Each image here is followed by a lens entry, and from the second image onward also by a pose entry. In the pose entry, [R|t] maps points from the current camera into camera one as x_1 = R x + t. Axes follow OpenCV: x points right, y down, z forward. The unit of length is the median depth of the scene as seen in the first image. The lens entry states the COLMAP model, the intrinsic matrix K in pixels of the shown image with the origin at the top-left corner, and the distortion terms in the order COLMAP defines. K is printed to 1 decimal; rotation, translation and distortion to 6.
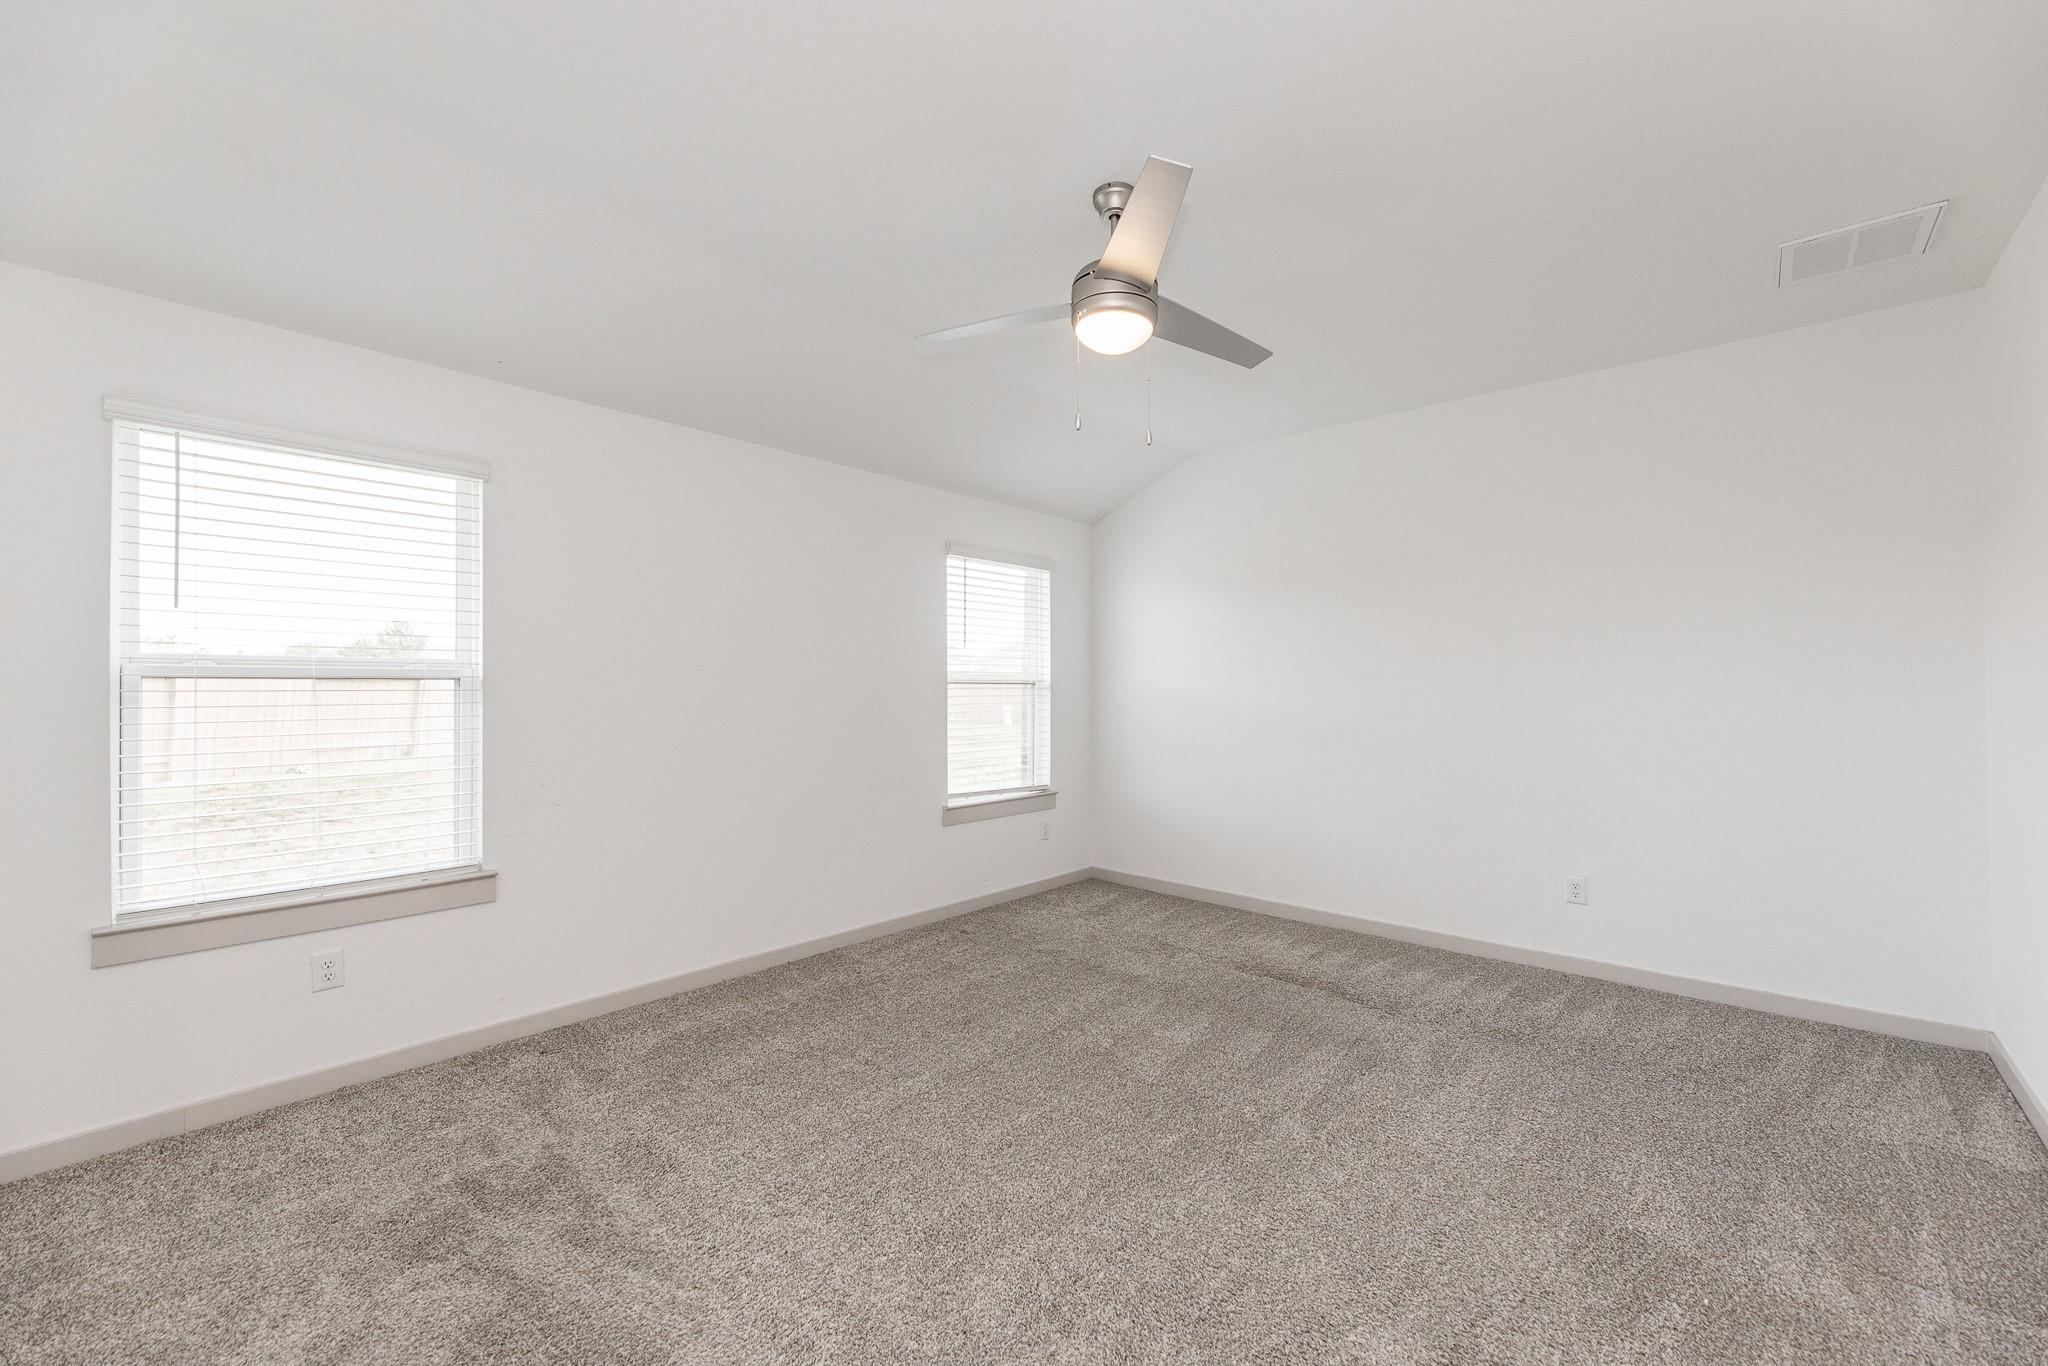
lens RADIAL K [[827.9, 0, 1091.0], [0, 827.9, 679.7], [0, 0, 1]] dist [-0.002181, -0.000474]
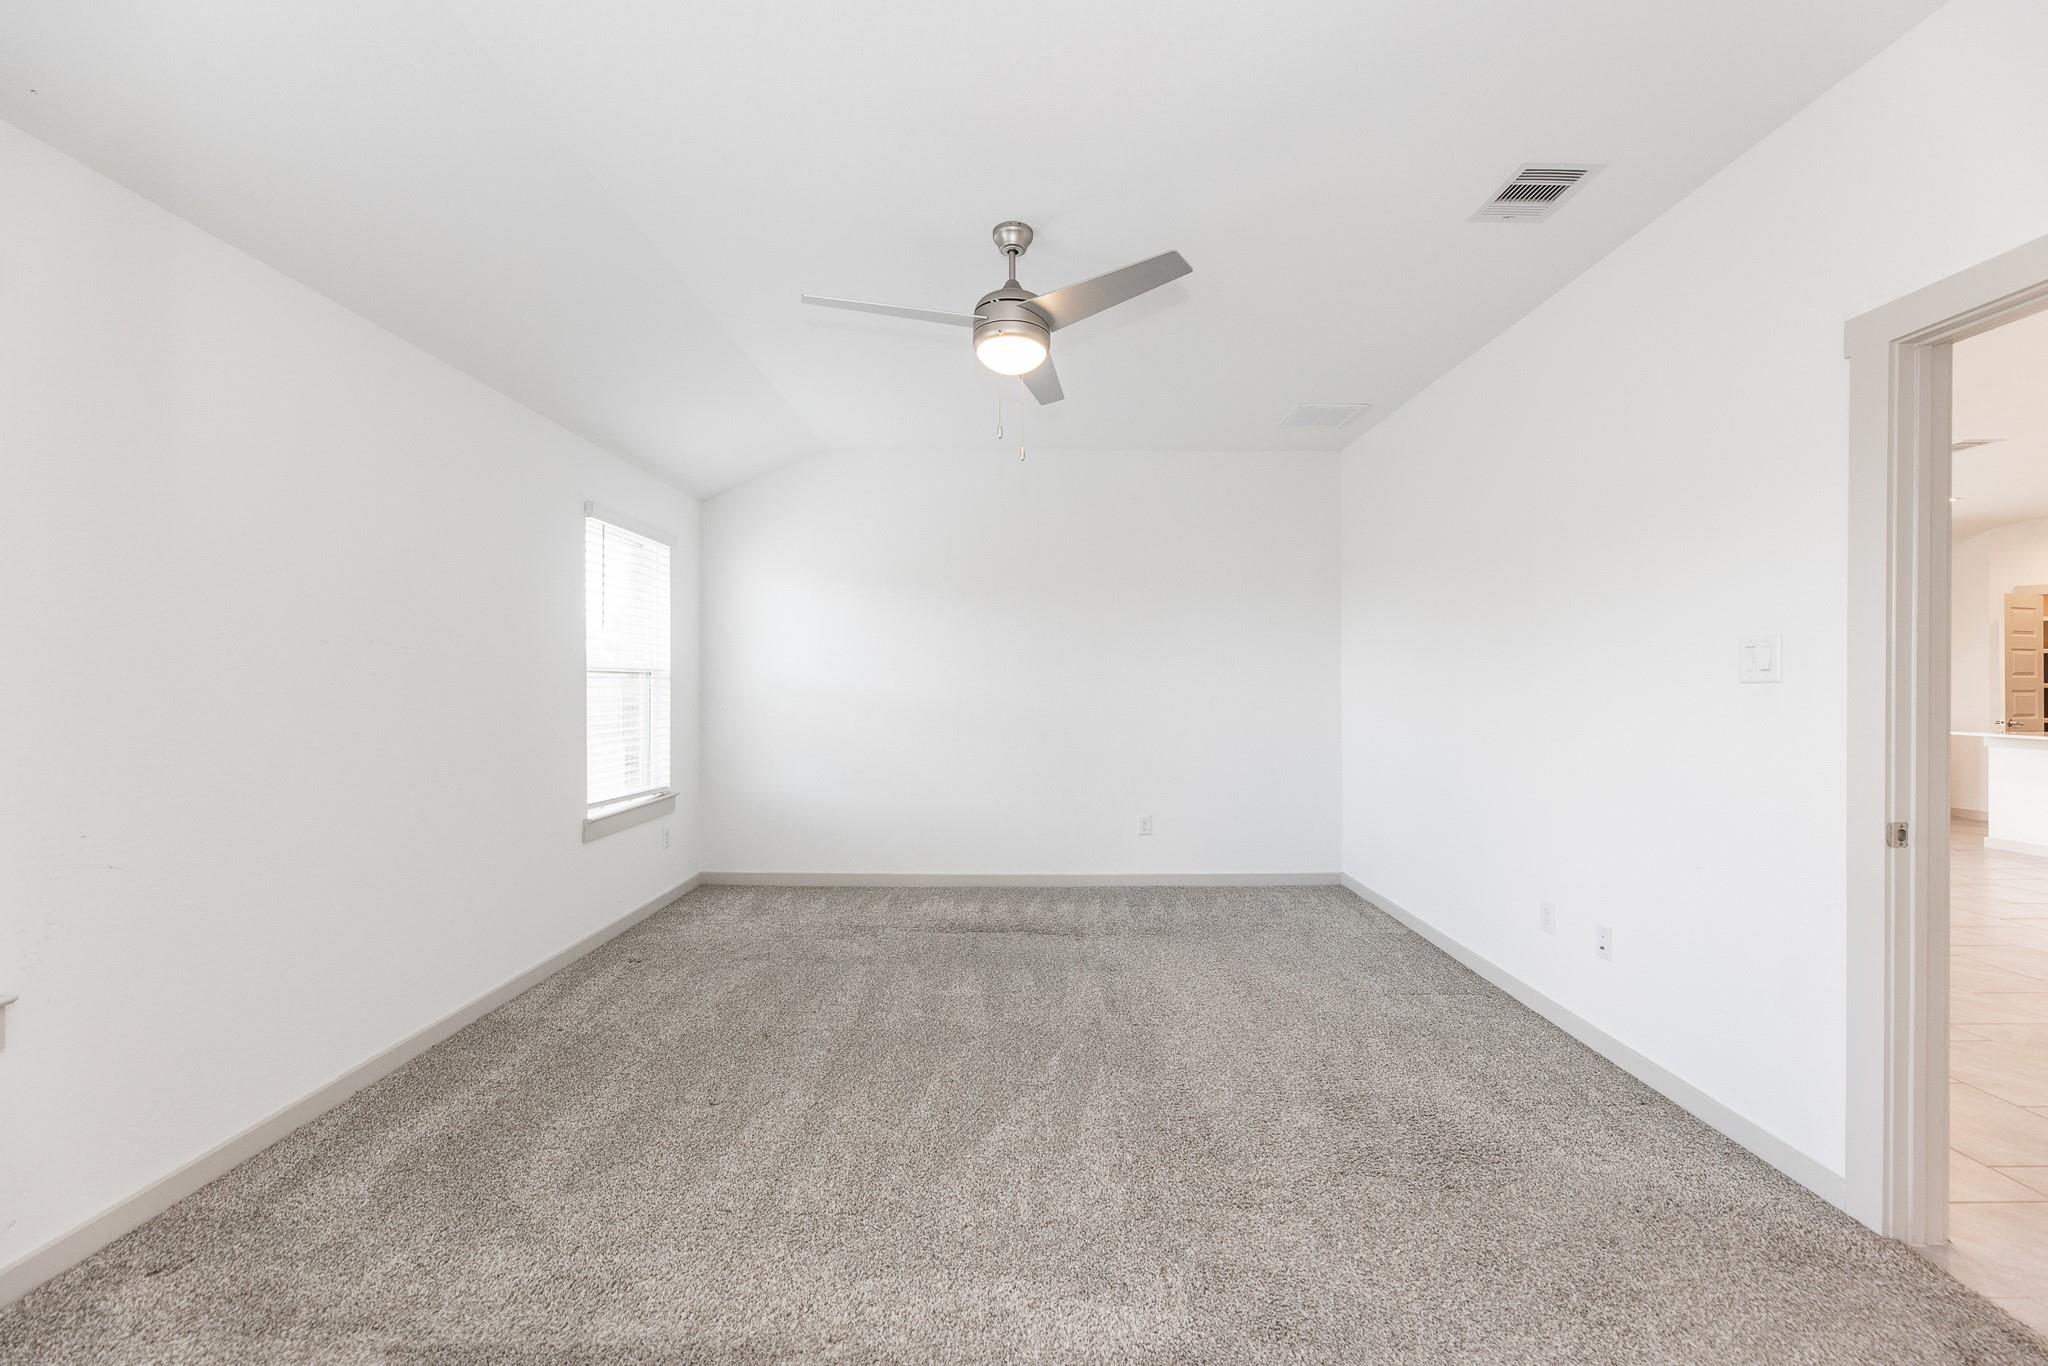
lens RADIAL K [[827.9, 0, 1022.3], [0, 827.9, 683.3], [0, 0, 1]] dist [-0.002181, -0.000474]
pose [[0.745153, 0.000411, 0.666893, -0.413767], [-0.009199, 0.999911, 0.009663, 0.004058], [-0.666830, -0.013335, 0.745091, 0.089848]]
